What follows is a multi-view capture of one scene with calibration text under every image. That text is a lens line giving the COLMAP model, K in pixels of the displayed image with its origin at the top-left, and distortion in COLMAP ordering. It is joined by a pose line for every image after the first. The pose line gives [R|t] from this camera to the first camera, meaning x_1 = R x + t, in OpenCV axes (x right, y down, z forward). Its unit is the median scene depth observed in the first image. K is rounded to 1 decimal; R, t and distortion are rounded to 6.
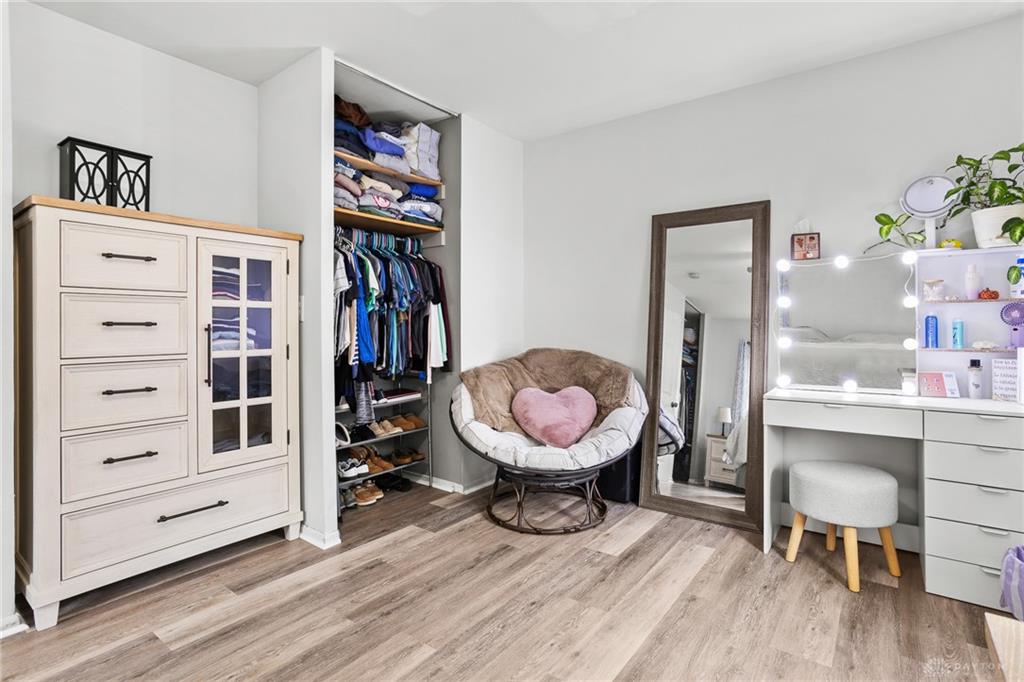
lens RADIAL K [[498.2, 0, 511.2], [0, 498.2, 330.5], [0, 0, 1]] dist [-0.048031, 0.027555]
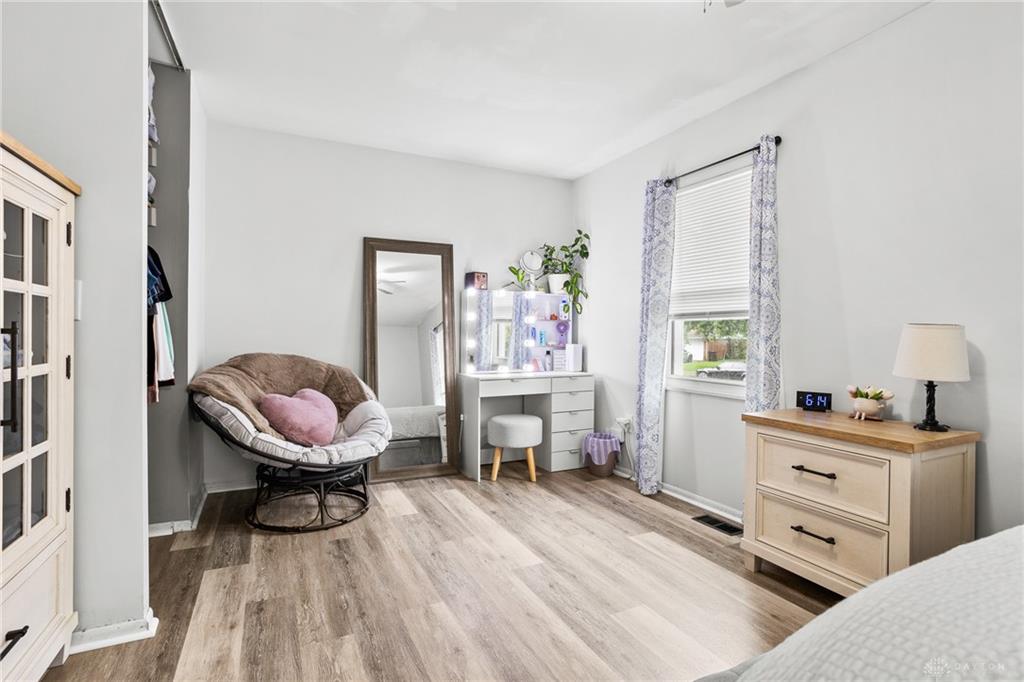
lens RADIAL K [[498.2, 0, 493.6], [0, 498.2, 343.1], [0, 0, 1]] dist [-0.048031, 0.027555]
pose [[0.475937, -0.011312, 0.879406, -0.818749], [-0.003516, 0.999885, 0.014765, 0.001208], [-0.879472, -0.010119, 0.475843, 0.232169]]
